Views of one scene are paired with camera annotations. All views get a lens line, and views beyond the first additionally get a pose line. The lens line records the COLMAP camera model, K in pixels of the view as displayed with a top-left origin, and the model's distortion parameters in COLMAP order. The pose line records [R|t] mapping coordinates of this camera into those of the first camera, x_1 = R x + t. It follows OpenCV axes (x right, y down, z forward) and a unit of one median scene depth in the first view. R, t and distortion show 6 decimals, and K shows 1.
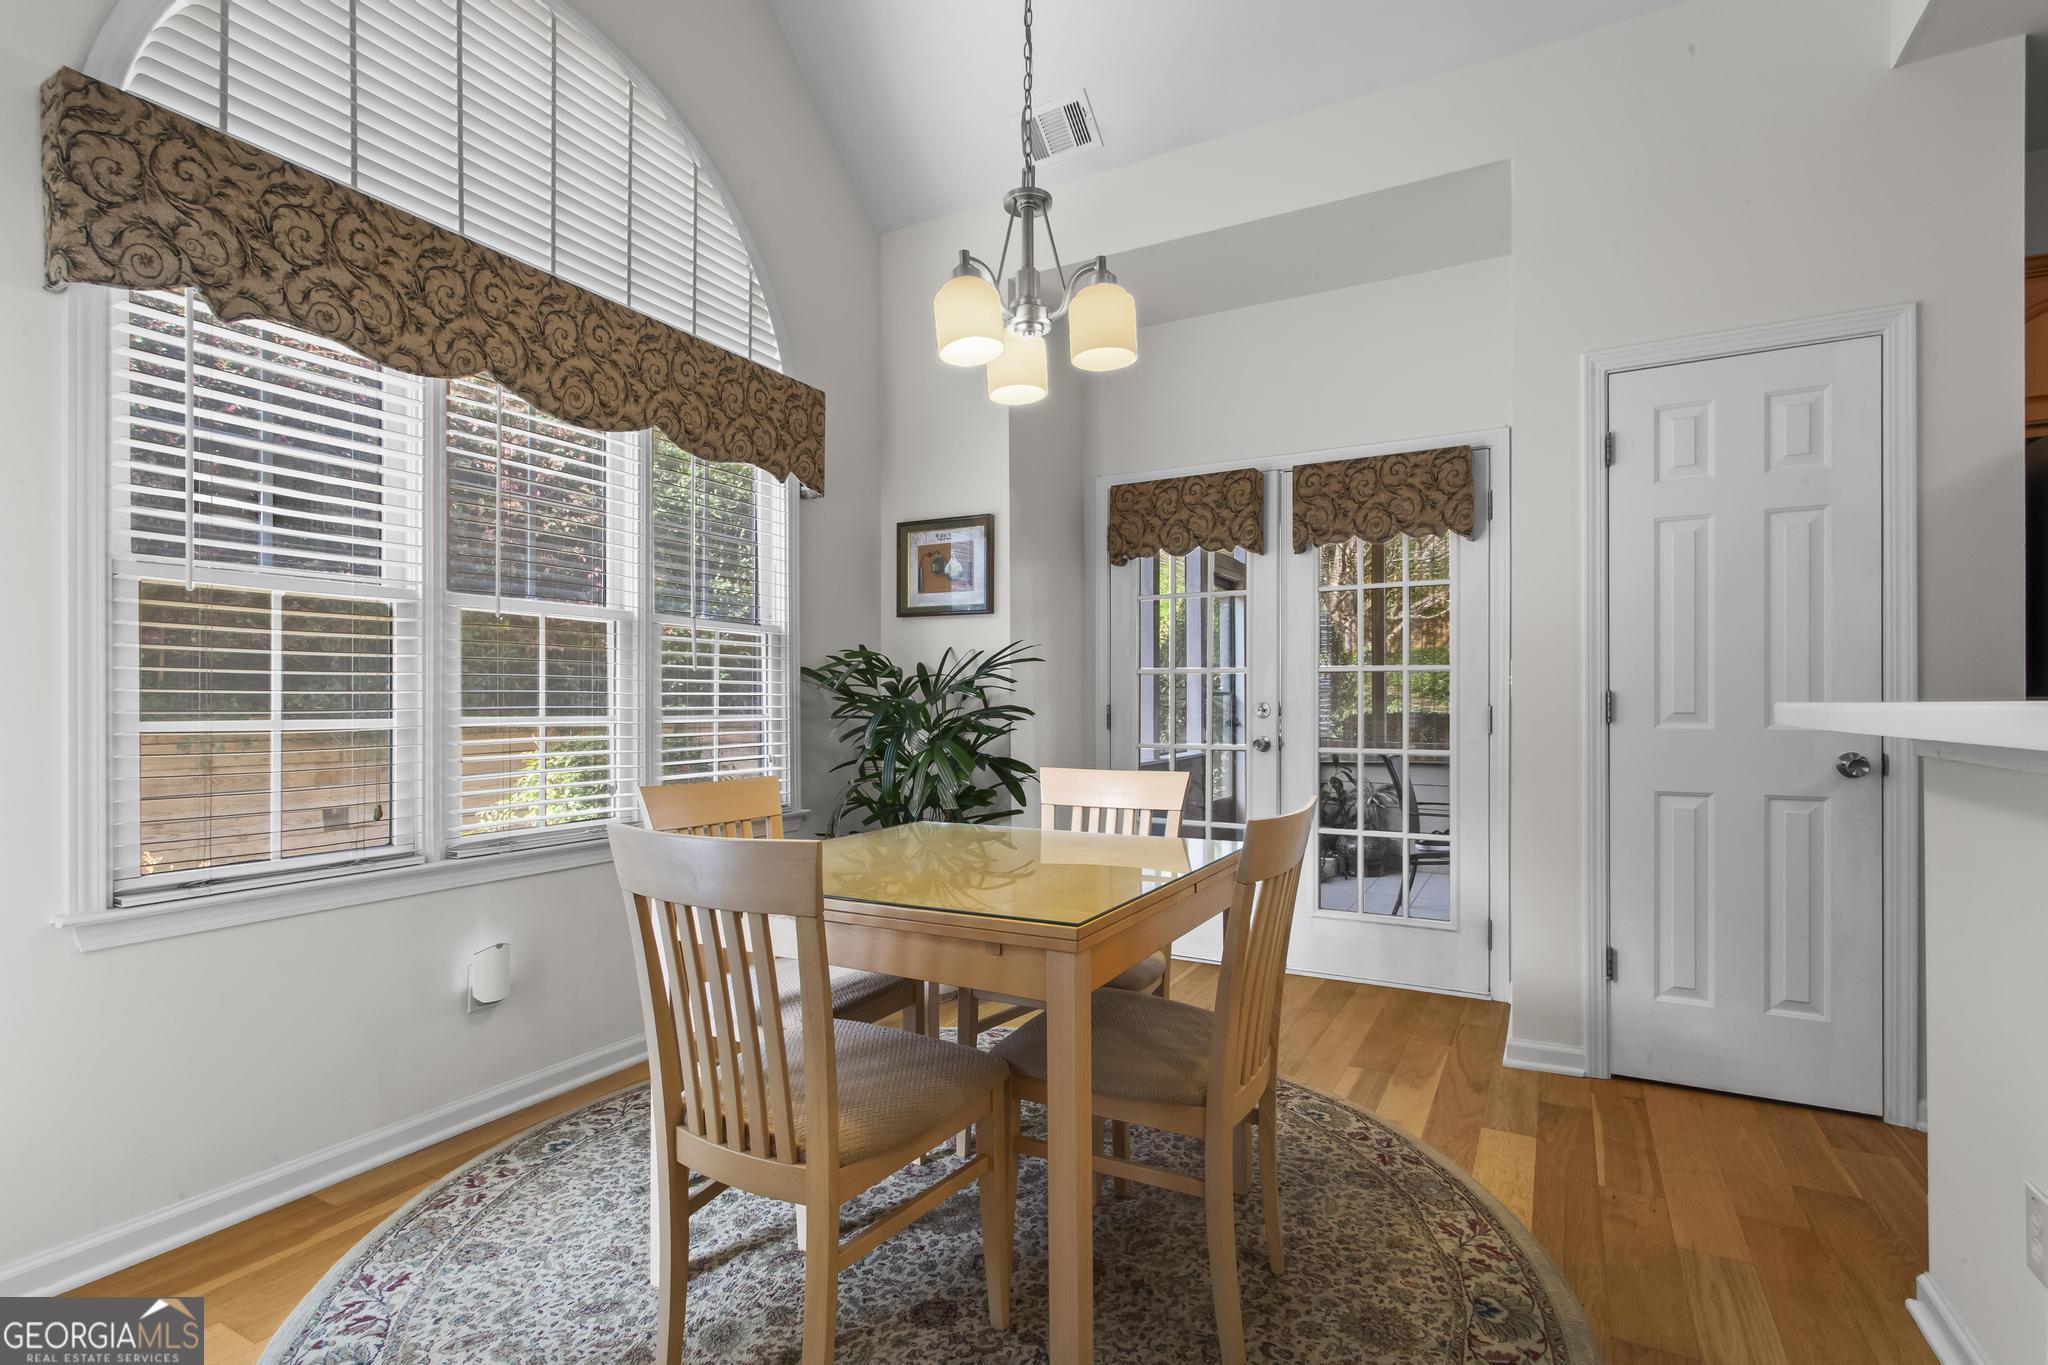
lens RADIAL K [[982.4, 0, 1019.0], [0, 982.4, 711.6], [0, 0, 1]] dist [0.011145, -0.001653]
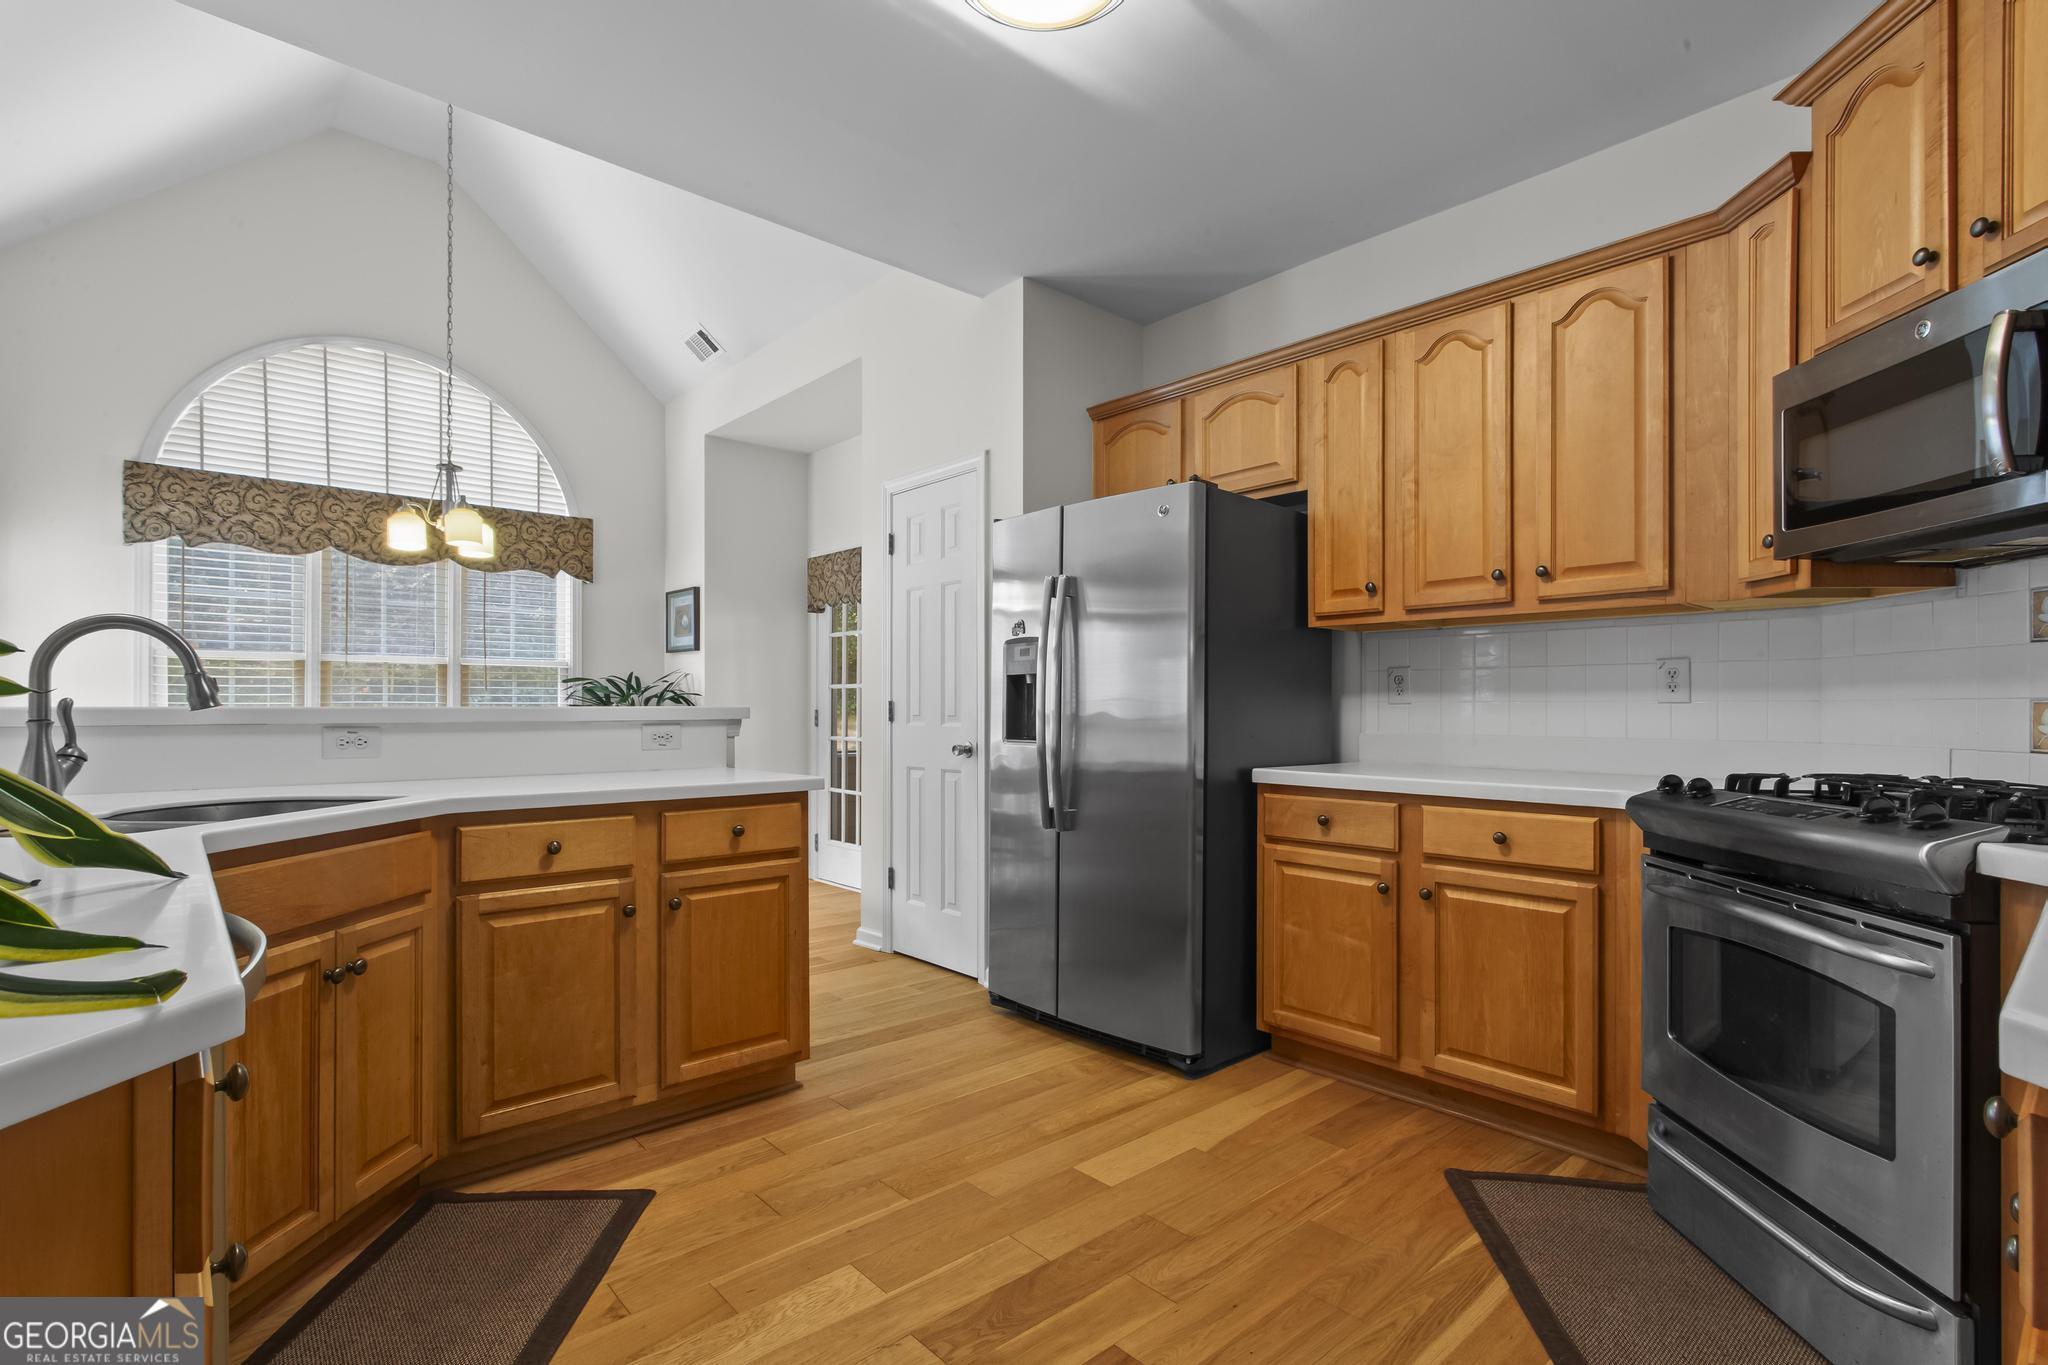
lens RADIAL K [[982.4, 0, 1020.4], [0, 982.4, 713.4], [0, 0, 1]] dist [0.011145, -0.001653]
pose [[0.935907, 0.003707, -0.352227, 1.540528], [-0.004192, 0.999991, -0.000614, -0.002204], [0.352221, 0.002051, 0.935915, -0.422624]]
